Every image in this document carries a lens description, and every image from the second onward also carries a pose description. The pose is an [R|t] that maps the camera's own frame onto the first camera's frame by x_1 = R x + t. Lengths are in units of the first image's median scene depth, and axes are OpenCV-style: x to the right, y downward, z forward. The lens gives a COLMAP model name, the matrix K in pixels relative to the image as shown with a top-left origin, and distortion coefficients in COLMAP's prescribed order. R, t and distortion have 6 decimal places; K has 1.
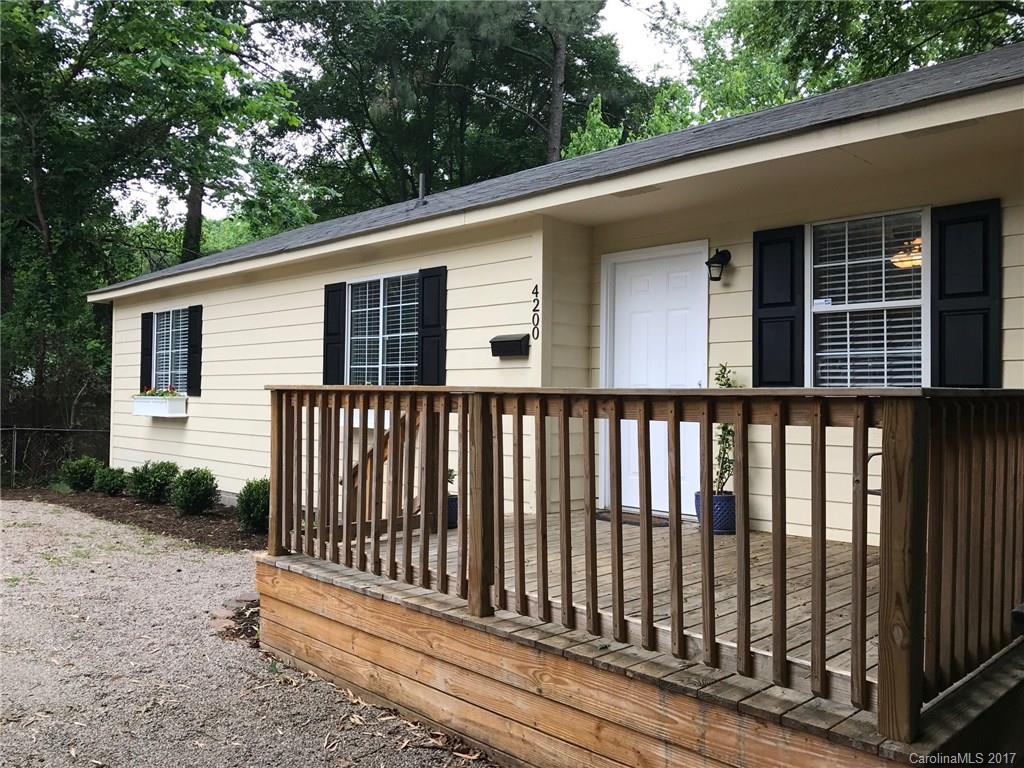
lens RADIAL K [[851.9, 0, 511.5], [0, 851.9, 383.3], [0, 0, 1]] dist [0.006507, -0.000398]
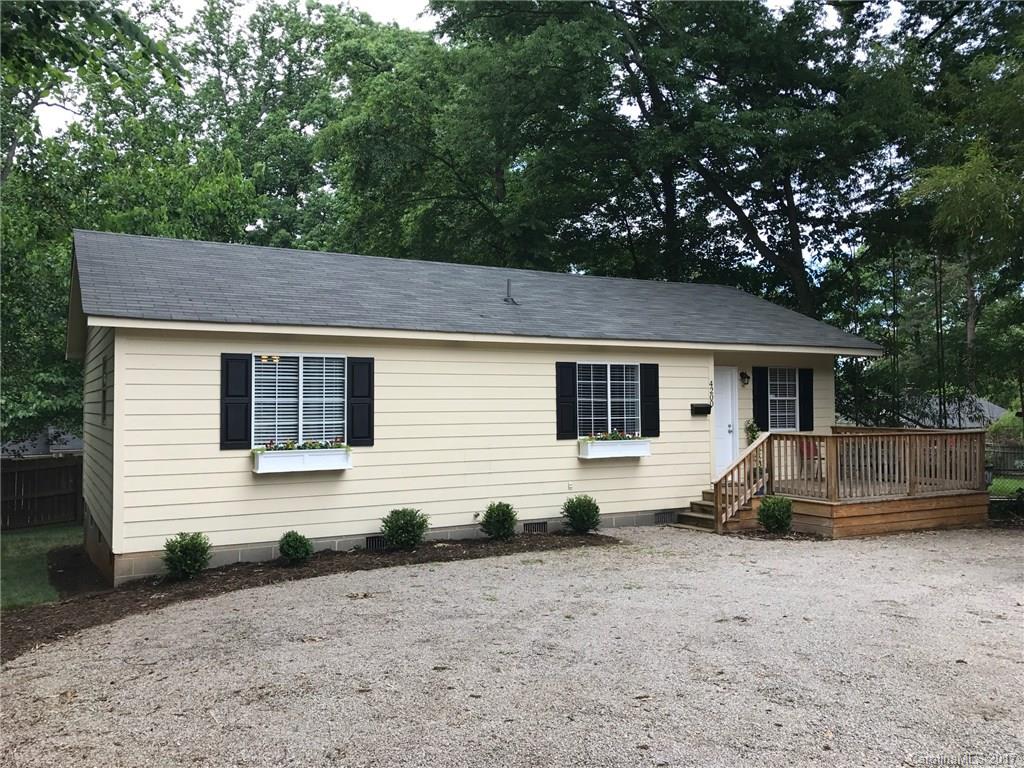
lens RADIAL K [[851.9, 0, 511.5], [0, 851.9, 383.3], [0, 0, 1]] dist [0.006507, -0.000398]
pose [[0.261556, 0.024401, 0.964880, -1.767123], [0.001696, 0.999667, -0.025740, -0.044777], [-0.965187, 0.008369, 0.261428, 0.750508]]
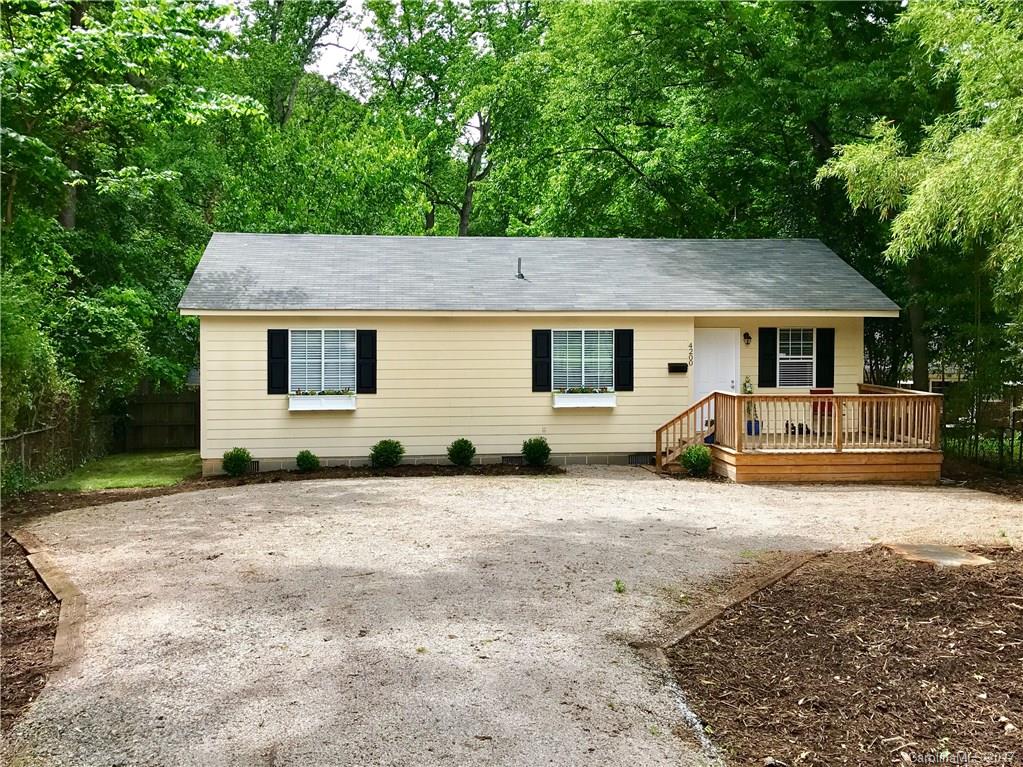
lens RADIAL K [[851.1, 0, 511.0], [0, 851.1, 382.8], [0, 0, 1]] dist [0.006507, -0.000398]
pose [[0.628383, -0.033747, 0.777172, -1.782079], [0.000075, 0.999061, 0.043321, -0.086505], [-0.777904, -0.027164, 0.627796, -0.105472]]
